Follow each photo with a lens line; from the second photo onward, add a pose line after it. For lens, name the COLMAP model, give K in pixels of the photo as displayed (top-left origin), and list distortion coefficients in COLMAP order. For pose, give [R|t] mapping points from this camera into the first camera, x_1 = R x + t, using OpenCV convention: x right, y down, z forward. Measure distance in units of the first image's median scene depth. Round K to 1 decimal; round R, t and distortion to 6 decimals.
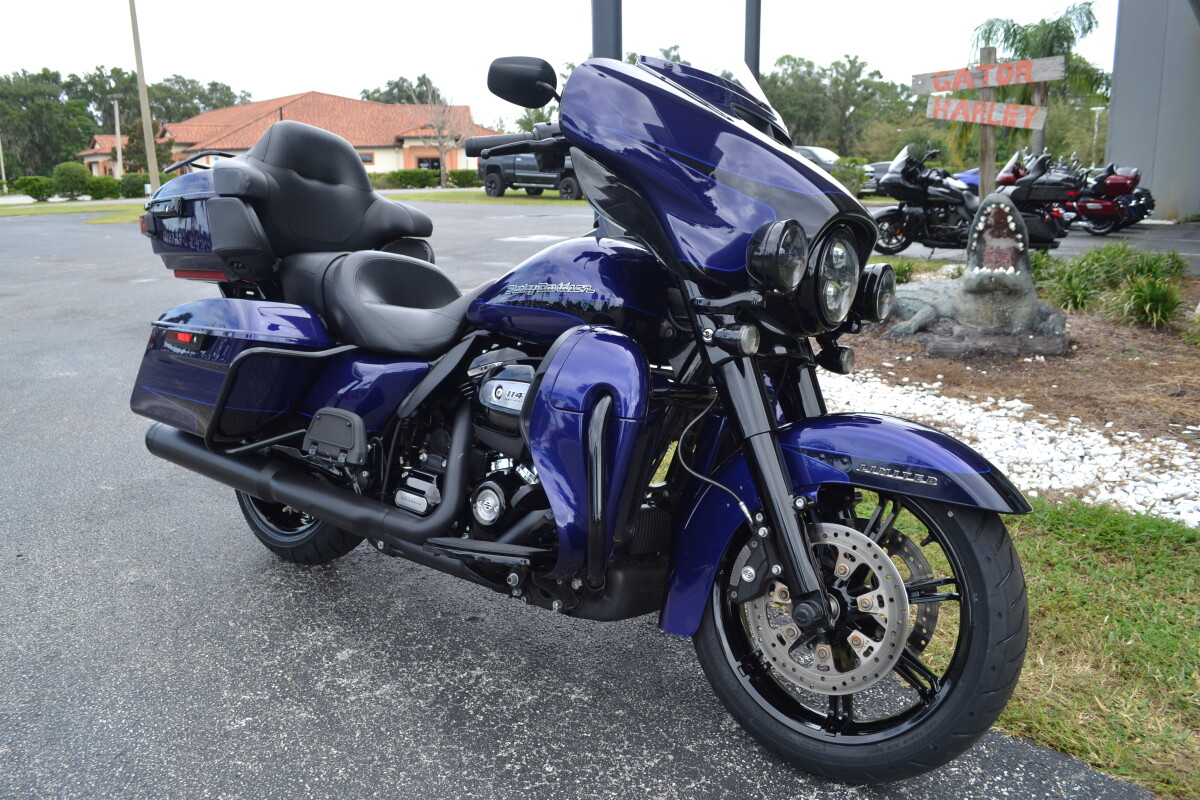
lens RADIAL K [[946.9, 0, 600.0], [0, 946.9, 400.0], [0, 0, 1]] dist [-0.085440, 0.002102]
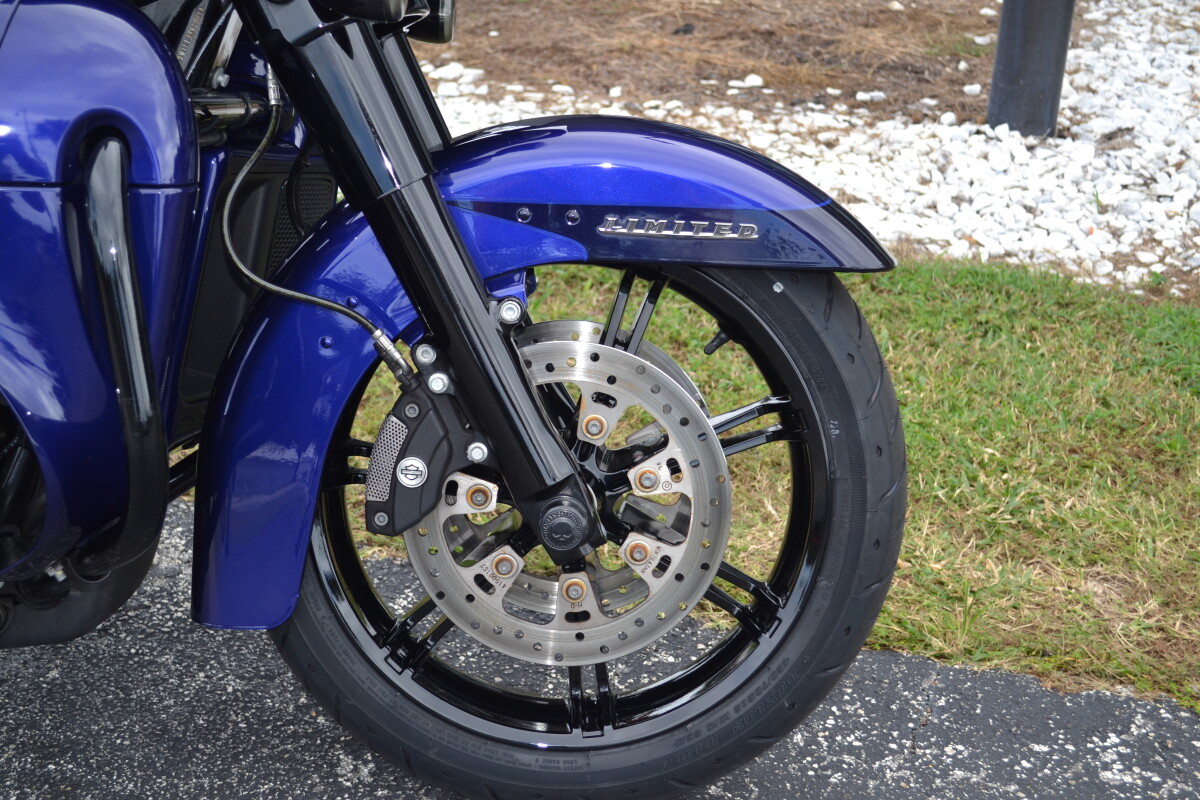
lens RADIAL K [[1726.9, 0, 600.0], [0, 1726.9, 382.8], [0, 0, 1]] dist [-0.029965, -0.032681]
pose [[0.805609, -0.190348, 0.561037, -0.262450], [0.091298, 0.975556, 0.199889, -0.031370], [-0.585371, -0.109811, 0.803295, 0.232752]]
